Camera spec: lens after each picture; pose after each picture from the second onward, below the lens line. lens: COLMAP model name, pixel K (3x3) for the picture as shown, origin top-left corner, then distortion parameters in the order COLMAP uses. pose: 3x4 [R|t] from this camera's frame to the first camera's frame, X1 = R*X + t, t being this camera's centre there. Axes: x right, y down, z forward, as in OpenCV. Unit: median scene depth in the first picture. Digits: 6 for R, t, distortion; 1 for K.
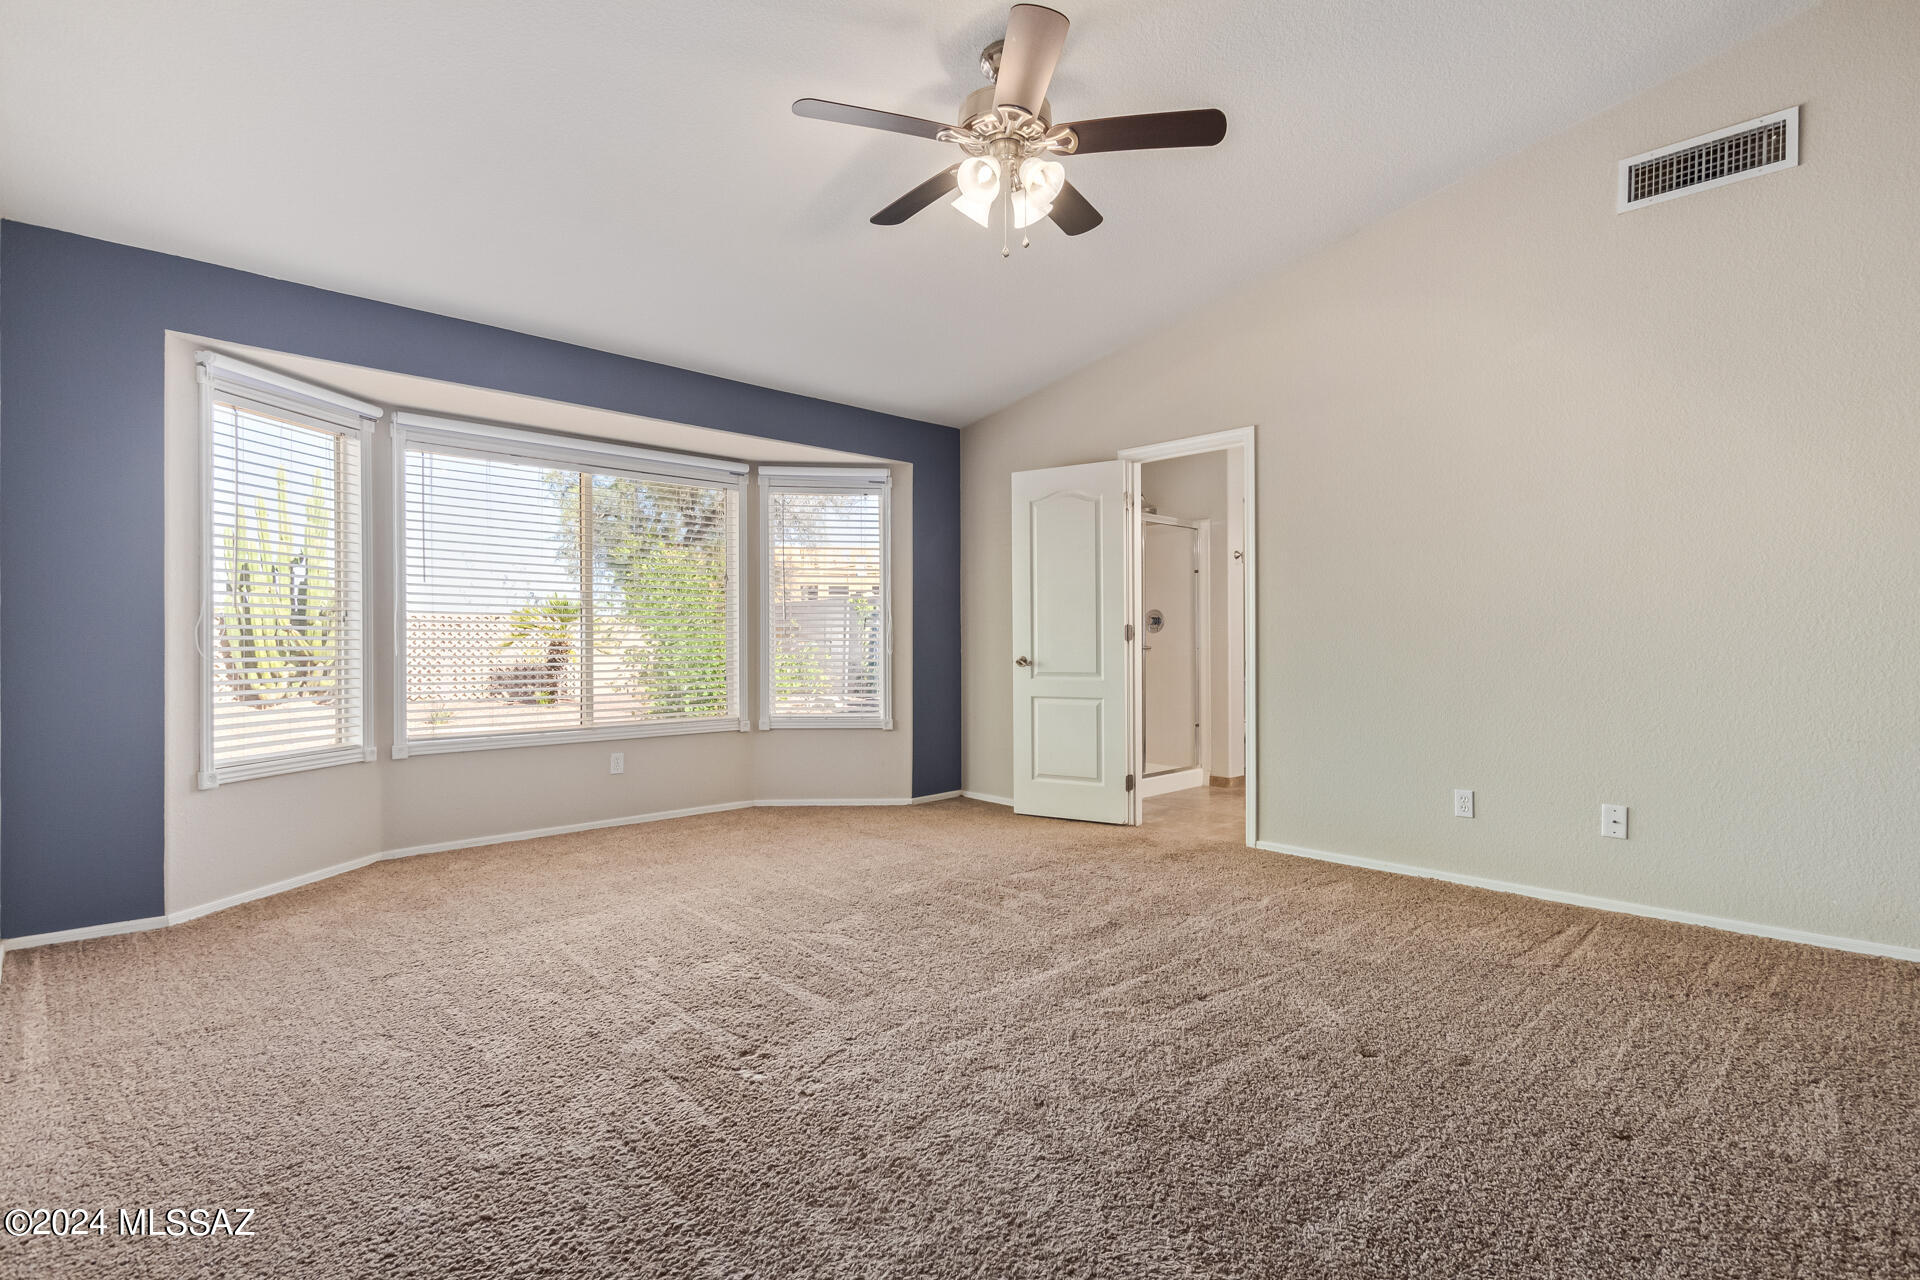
lens RADIAL K [[901.6, 0, 965.9], [0, 901.6, 635.4], [0, 0, 1]] dist [0.011255, -0.000035]
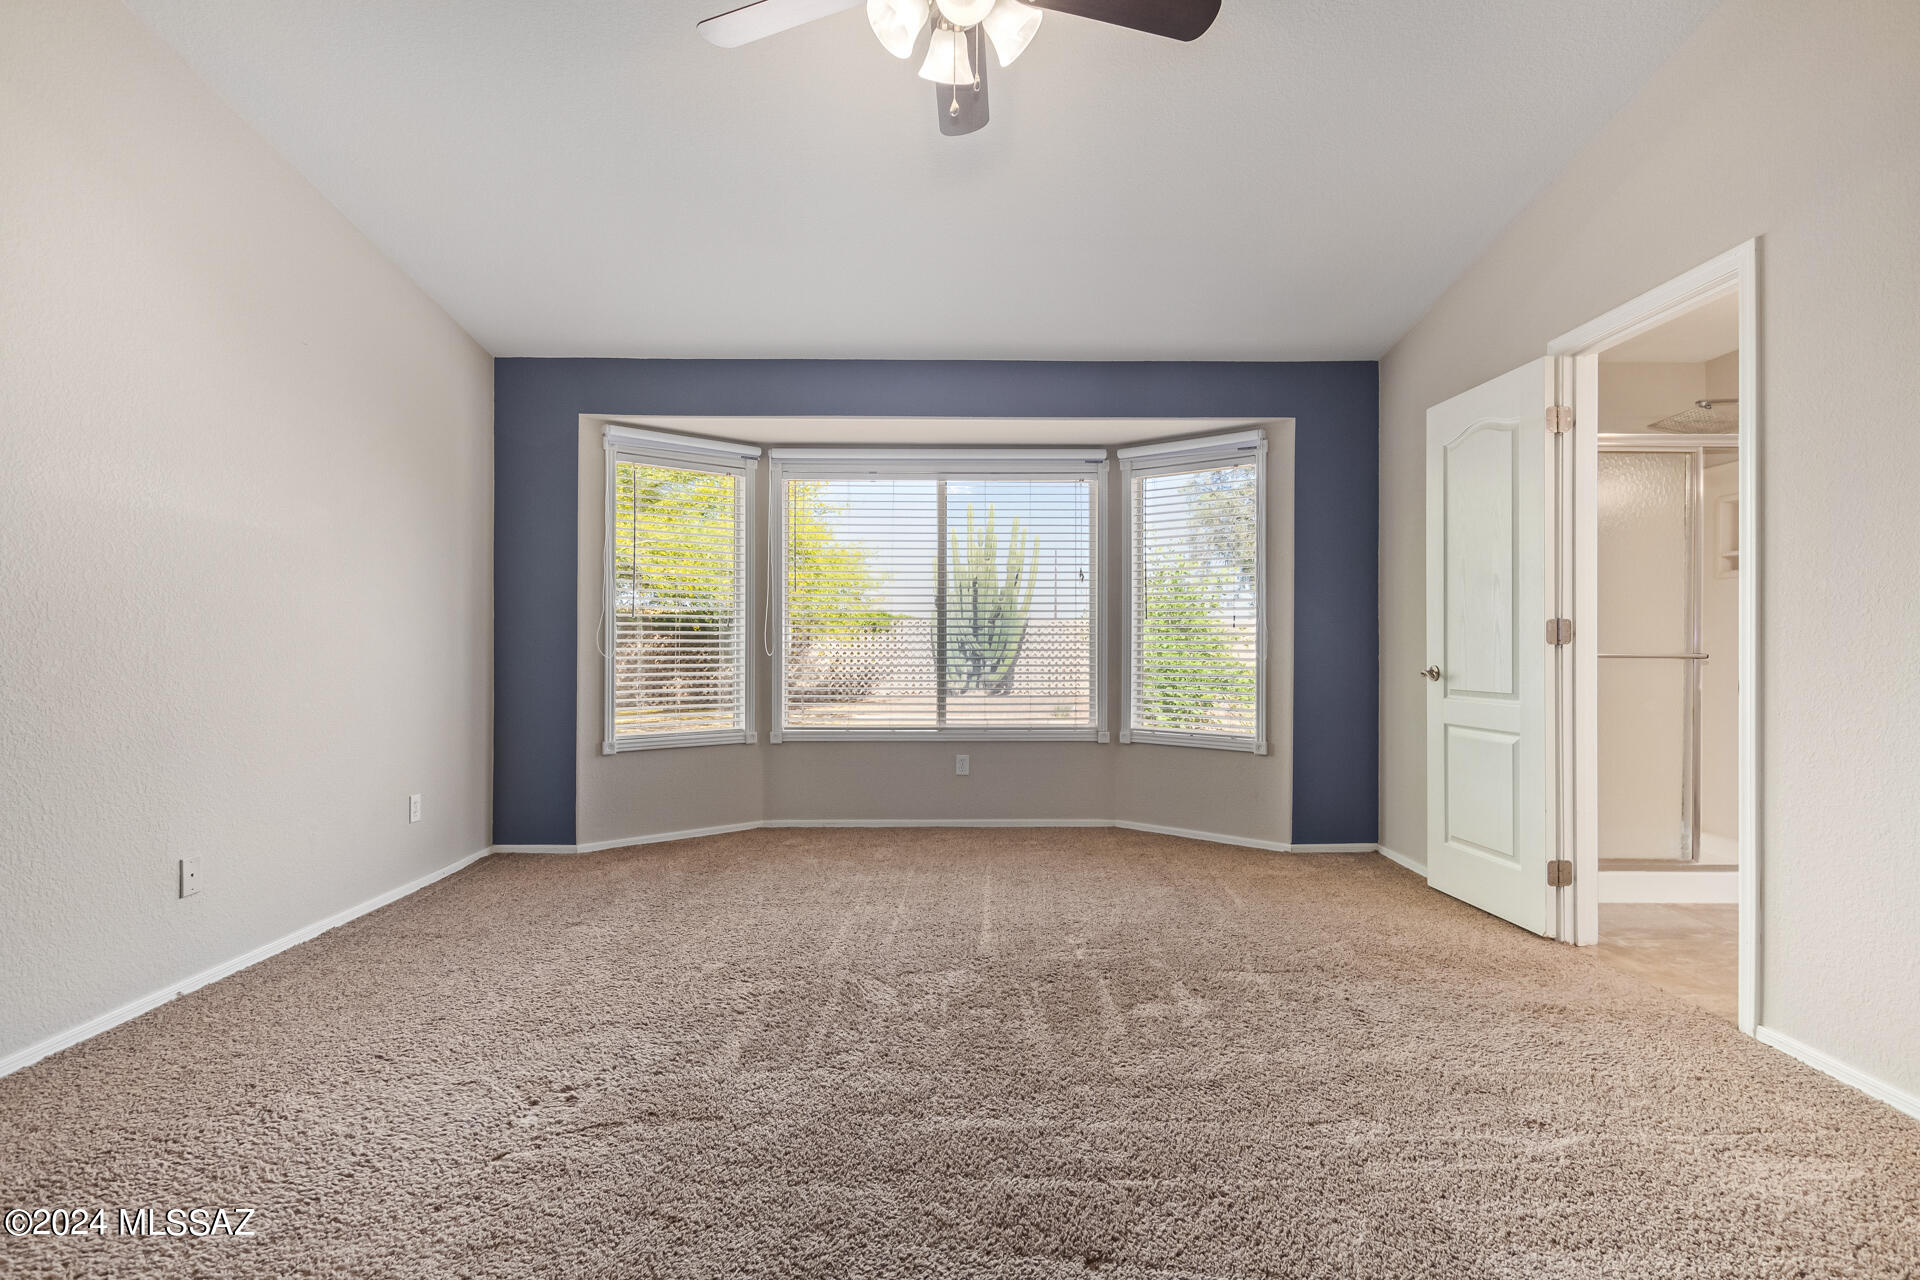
lens RADIAL K [[901.6, 0, 957.5], [0, 901.6, 638.0], [0, 0, 1]] dist [0.011255, -0.000035]
pose [[0.736542, -0.002365, -0.676388, 0.291129], [0.002372, 0.999997, -0.000913, 0.001214], [0.676388, -0.000932, 0.736545, 0.252656]]
